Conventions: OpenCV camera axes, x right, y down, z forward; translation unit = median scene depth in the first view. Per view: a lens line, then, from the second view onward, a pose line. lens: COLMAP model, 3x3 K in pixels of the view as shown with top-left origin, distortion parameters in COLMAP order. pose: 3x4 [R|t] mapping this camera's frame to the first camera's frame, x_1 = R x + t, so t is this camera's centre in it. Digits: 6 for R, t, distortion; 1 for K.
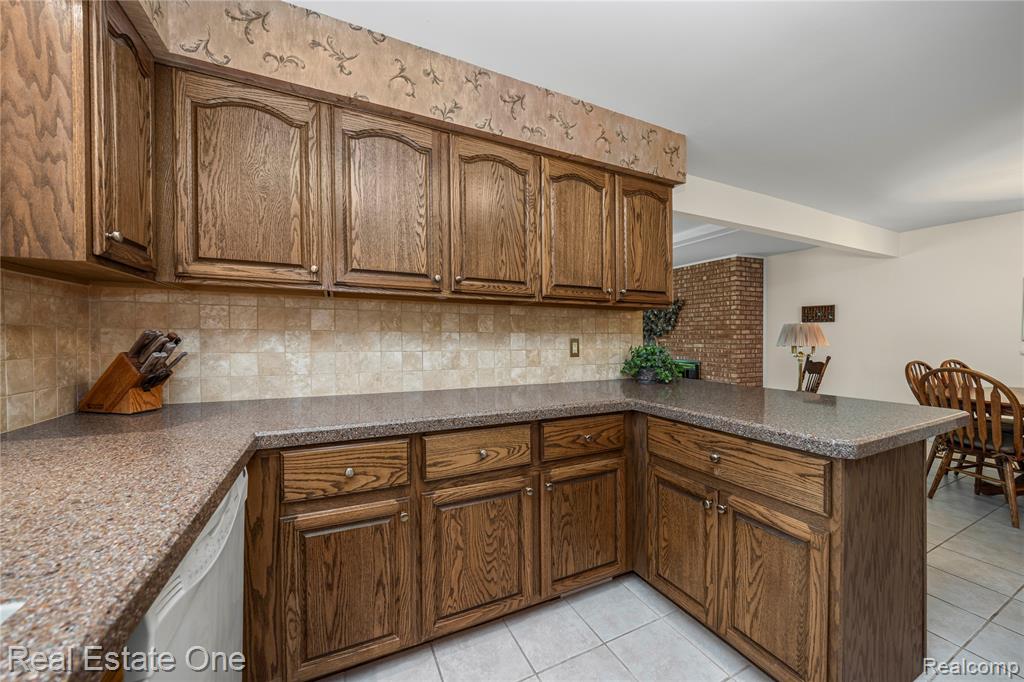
lens RADIAL K [[371.4, 0, 496.9], [0, 371.4, 339.5], [0, 0, 1]] dist [-0.008735, -0.000473]
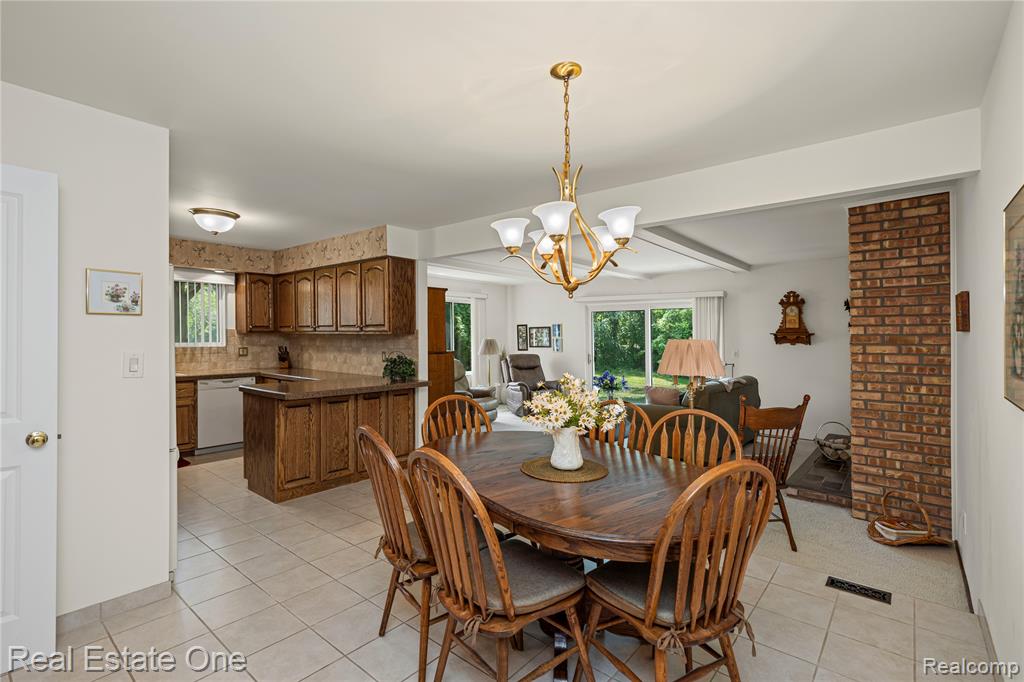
lens RADIAL K [[470.1, 0, 505.6], [0, 470.1, 338.2], [0, 0, 1]] dist [0.004689, -0.000462]
pose [[0.417008, 0.004913, -0.908889, 3.066942], [-0.009977, 0.999950, 0.000828, -0.091260], [0.908848, 0.008722, 0.417036, 0.761073]]
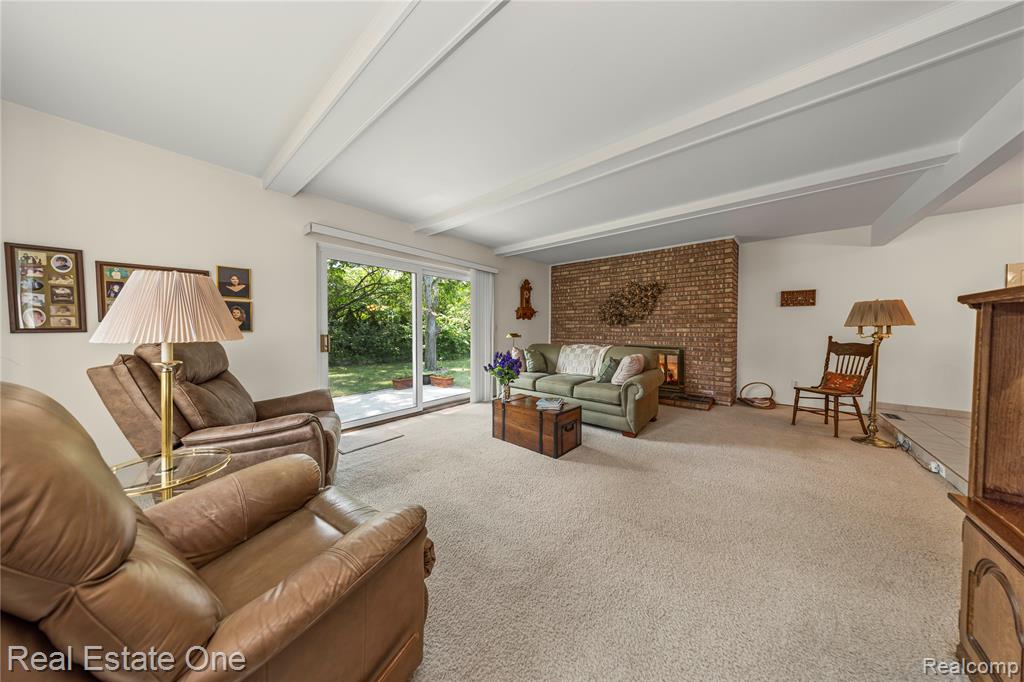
lens RADIAL K [[300.2, 0, 512.6], [0, 300.2, 336.0], [0, 0, 1]] dist [-0.000702, -0.000014]
pose [[0.903729, -0.011805, 0.427941, -0.633826], [0.005939, 0.999869, 0.015041, 0.056022], [-0.428063, -0.011052, 0.903681, 1.525438]]
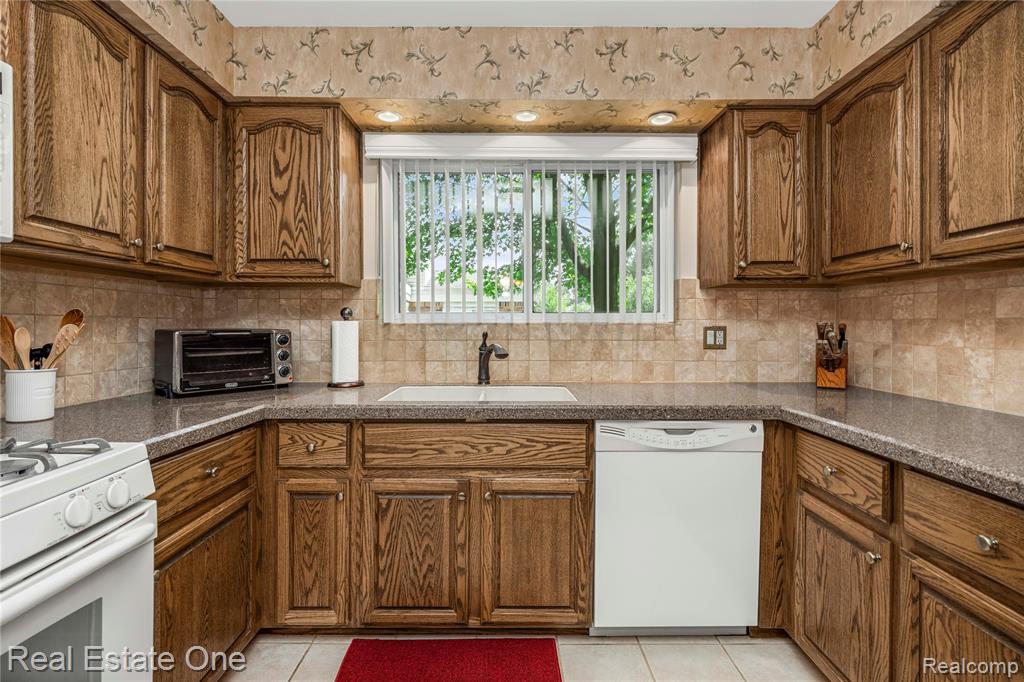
lens RADIAL K [[470.1, 0, 513.3], [0, 470.1, 340.2], [0, 0, 1]] dist [0.004689, -0.000462]
pose [[-0.416880, 0.024068, -0.908643, 0.662588], [-0.009313, 0.999484, 0.030747, -0.001896], [0.908914, 0.021280, -0.416441, 0.499253]]
